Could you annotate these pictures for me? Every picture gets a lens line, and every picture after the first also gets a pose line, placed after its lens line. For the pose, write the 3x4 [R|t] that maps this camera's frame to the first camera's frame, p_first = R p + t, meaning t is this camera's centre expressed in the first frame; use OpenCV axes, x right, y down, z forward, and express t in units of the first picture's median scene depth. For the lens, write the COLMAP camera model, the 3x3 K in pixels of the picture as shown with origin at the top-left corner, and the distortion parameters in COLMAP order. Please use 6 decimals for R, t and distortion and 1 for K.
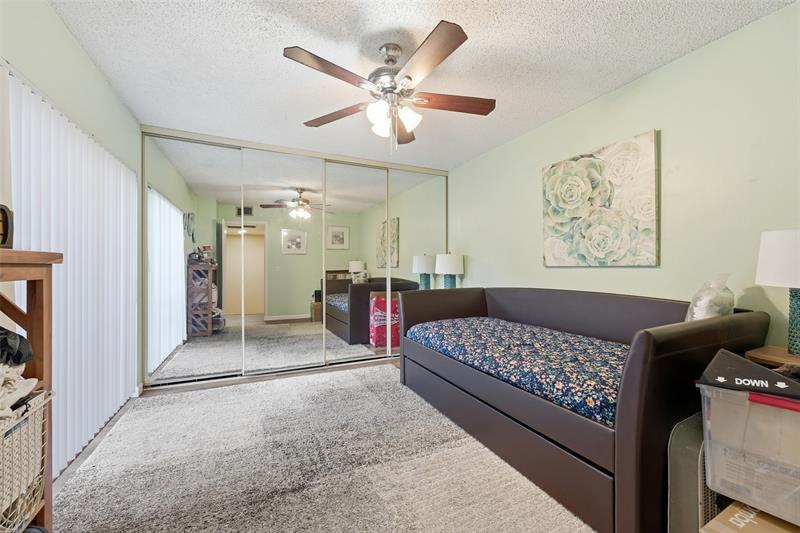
lens RADIAL K [[316.2, 0, 402.3], [0, 316.2, 269.1], [0, 0, 1]] dist [-0.000801, -0.000021]
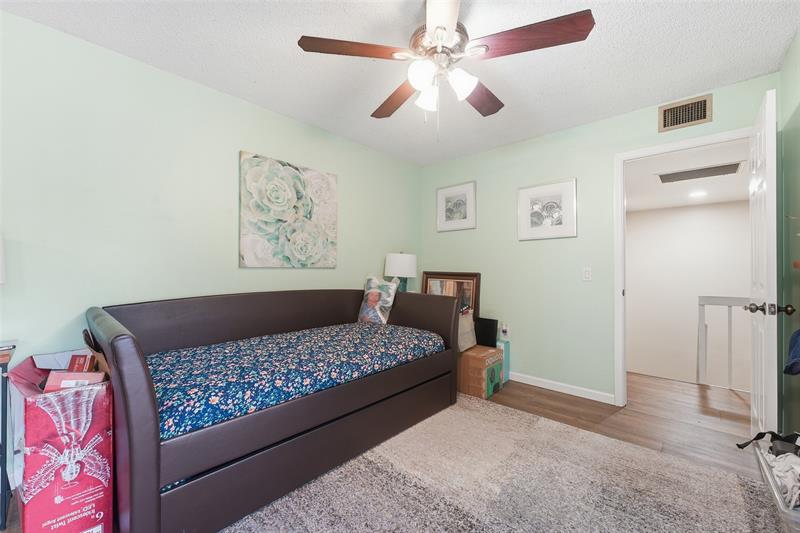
lens RADIAL K [[316.2, 0, 402.1], [0, 316.2, 266.9], [0, 0, 1]] dist [-0.000801, -0.000021]
pose [[-0.368099, 0.006412, 0.929764, -0.576290], [0.001071, 0.999978, -0.006472, -0.003429], [-0.929786, -0.001387, -0.368098, 1.055789]]
